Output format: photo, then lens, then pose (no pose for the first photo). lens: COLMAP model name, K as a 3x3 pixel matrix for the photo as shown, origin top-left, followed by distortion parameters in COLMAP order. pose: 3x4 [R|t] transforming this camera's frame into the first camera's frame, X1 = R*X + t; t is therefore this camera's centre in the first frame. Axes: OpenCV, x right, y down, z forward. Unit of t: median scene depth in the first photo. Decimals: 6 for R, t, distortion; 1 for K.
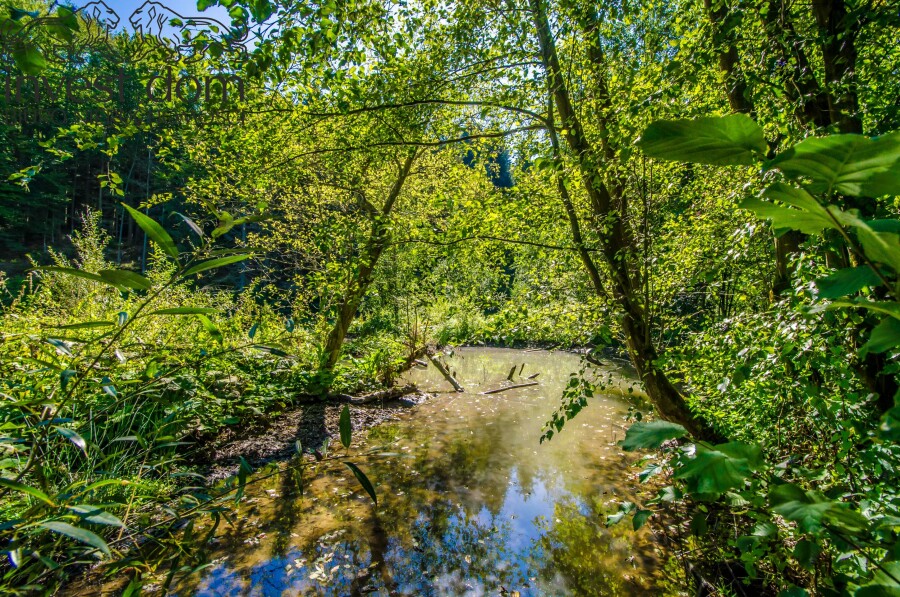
lens RADIAL K [[428.9, 0, 450.0], [0, 428.9, 298.5], [0, 0, 1]] dist [-0.000447, -0.000328]
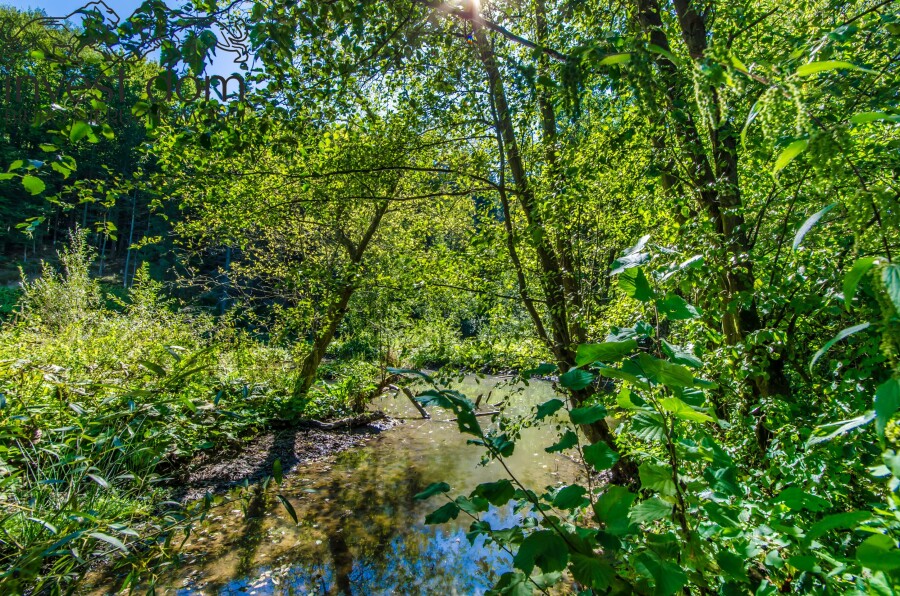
lens RADIAL K [[434.3, 0, 450.0], [0, 434.3, 298.0], [0, 0, 1]] dist [-0.002173, -0.000179]
pose [[0.999206, 0.029701, 0.026558, 0.050550], [-0.028713, 0.998909, -0.036836, -0.048567], [-0.027623, 0.036044, 0.998968, -0.095712]]
